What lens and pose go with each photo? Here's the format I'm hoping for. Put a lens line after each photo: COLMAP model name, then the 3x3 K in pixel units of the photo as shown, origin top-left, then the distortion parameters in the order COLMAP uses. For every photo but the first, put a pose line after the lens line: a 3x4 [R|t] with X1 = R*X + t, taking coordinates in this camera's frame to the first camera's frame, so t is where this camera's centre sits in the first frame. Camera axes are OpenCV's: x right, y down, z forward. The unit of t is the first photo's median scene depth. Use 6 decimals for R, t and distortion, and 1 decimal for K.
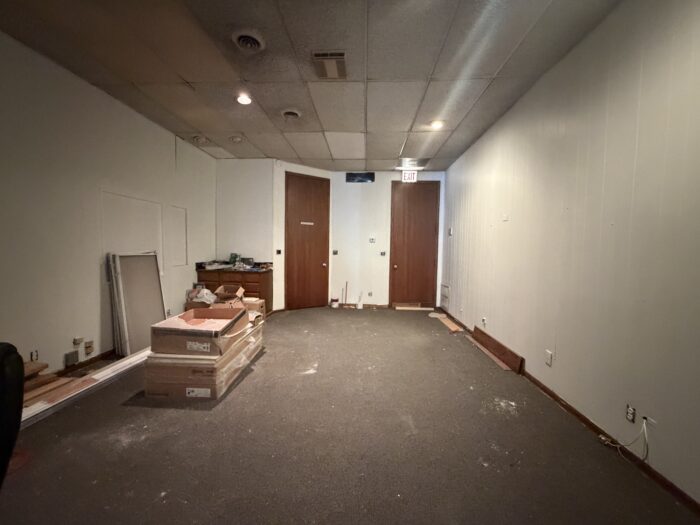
lens RADIAL K [[280.5, 0, 349.8], [0, 280.5, 262.7], [0, 0, 1]] dist [-0.000914, -0.000502]
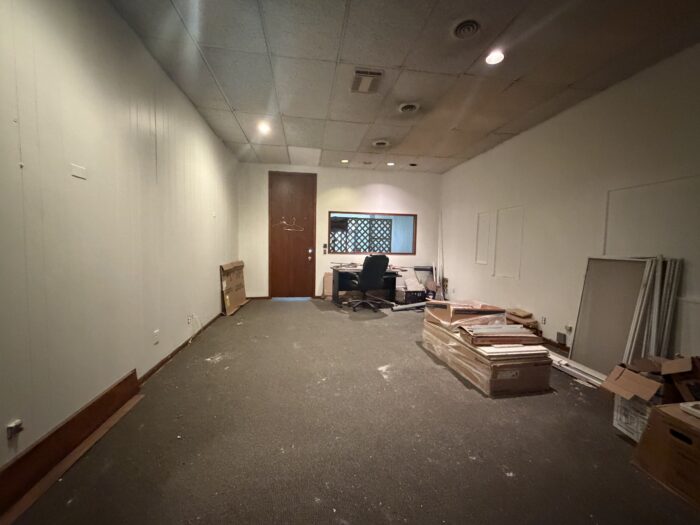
lens RADIAL K [[280.5, 0, 351.0], [0, 280.5, 262.6], [0, 0, 1]] dist [-0.000914, -0.000502]
pose [[-0.977809, -0.024097, -0.208106, 0.178320], [-0.049461, 0.991834, 0.117551, -0.087517], [0.203574, 0.125236, -0.971017, 1.821464]]
